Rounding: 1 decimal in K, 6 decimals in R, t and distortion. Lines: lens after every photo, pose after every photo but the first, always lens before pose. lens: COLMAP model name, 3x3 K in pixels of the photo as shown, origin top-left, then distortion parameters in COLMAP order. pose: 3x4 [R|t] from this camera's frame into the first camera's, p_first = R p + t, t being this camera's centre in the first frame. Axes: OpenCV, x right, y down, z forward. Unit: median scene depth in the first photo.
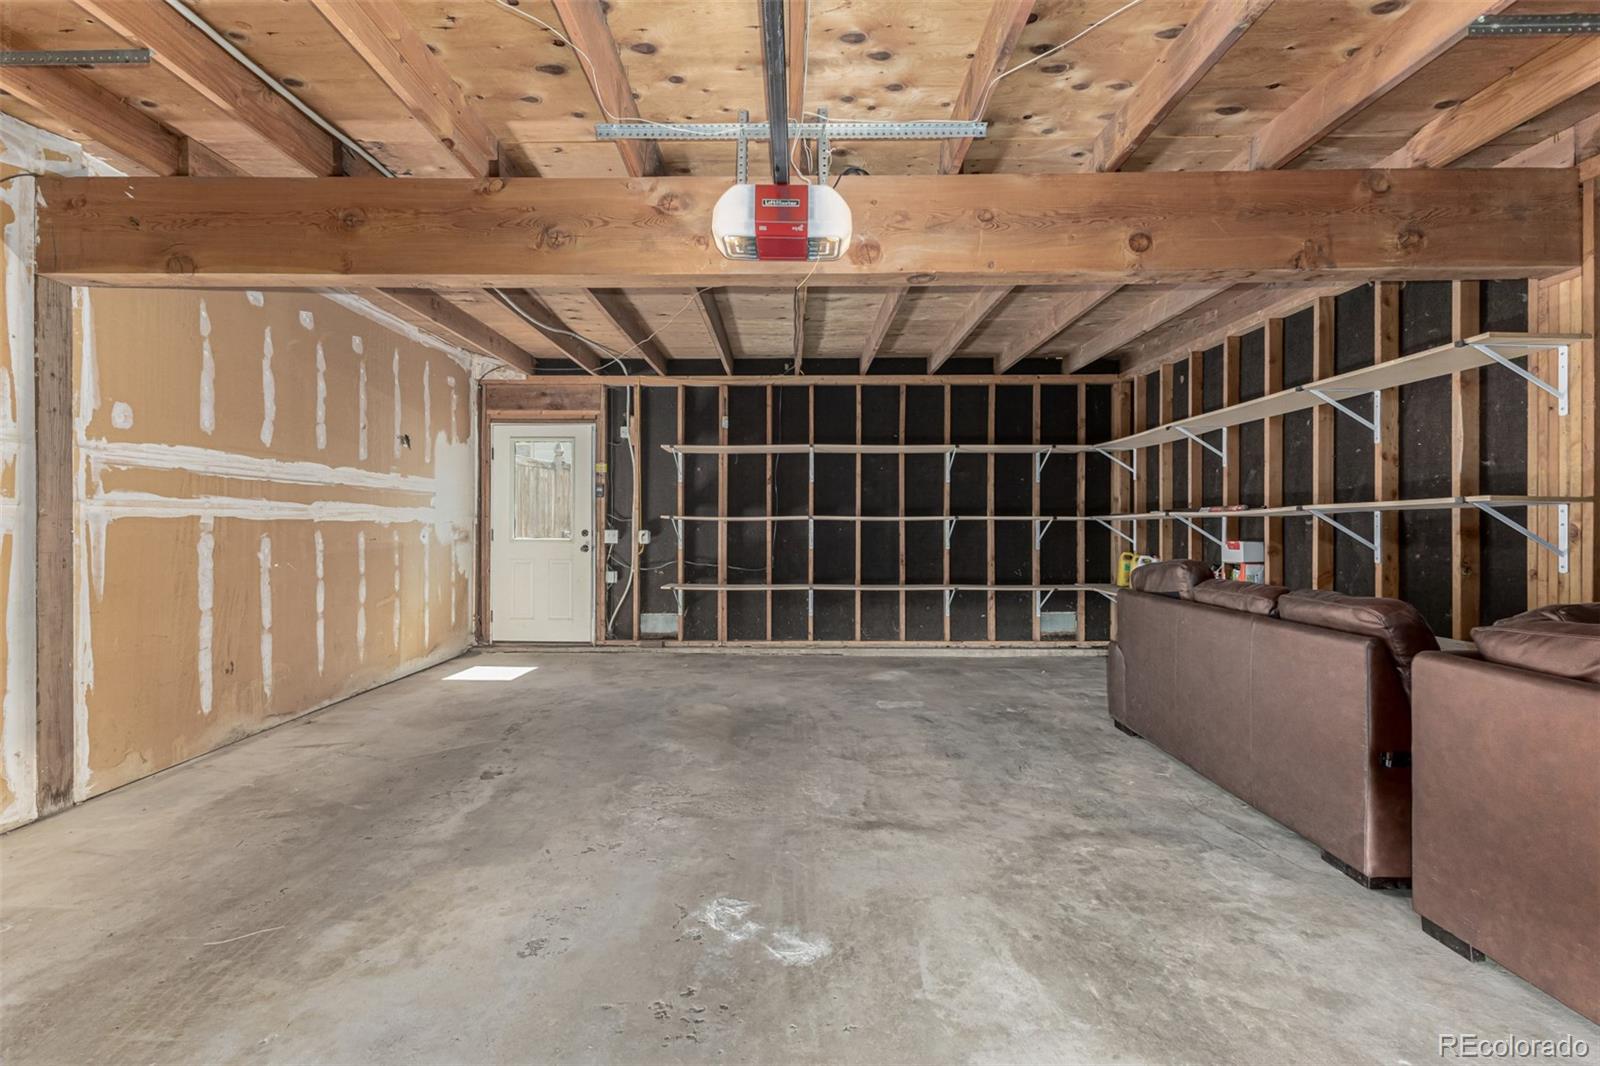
lens RADIAL K [[688.2, 0, 803.1], [0, 688.2, 529.2], [0, 0, 1]] dist [0.010142, -0.000609]
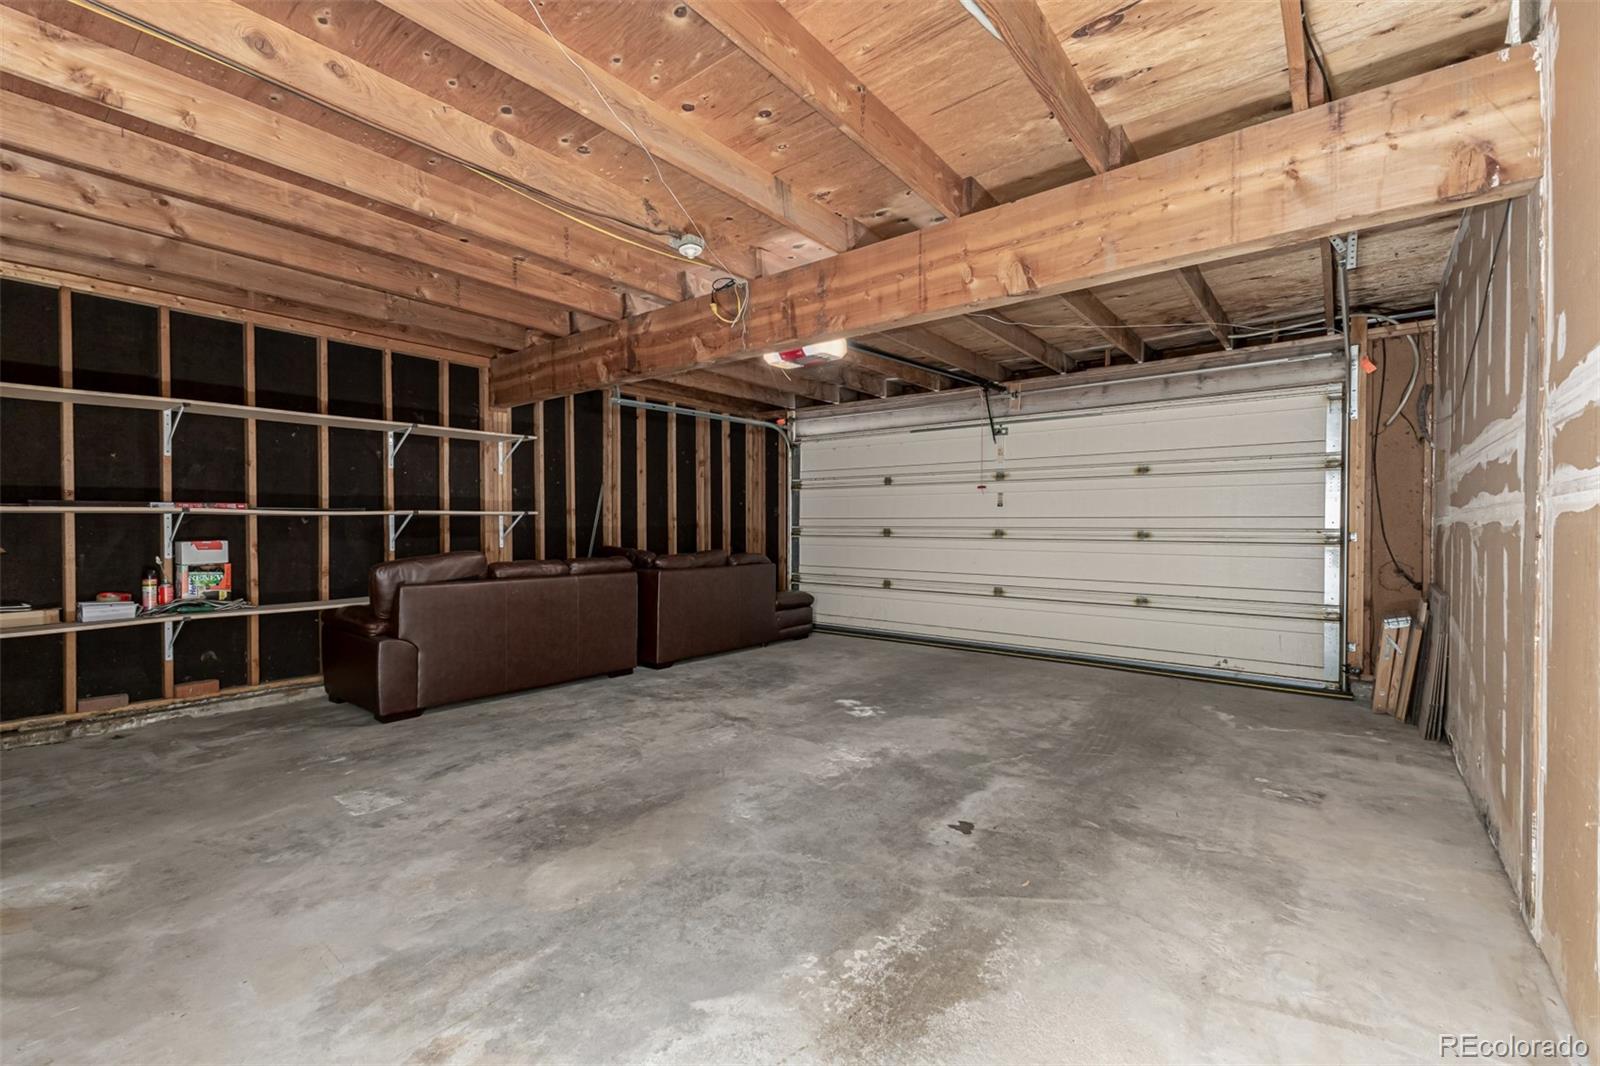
lens RADIAL K [[688.2, 0, 803.1], [0, 688.2, 529.2], [0, 0, 1]] dist [0.010142, -0.000609]
pose [[-0.779728, -0.003832, 0.626106, -0.840974], [0.000209, 0.999980, 0.006380, -0.004186], [-0.626118, 0.005105, -0.779712, 1.807530]]
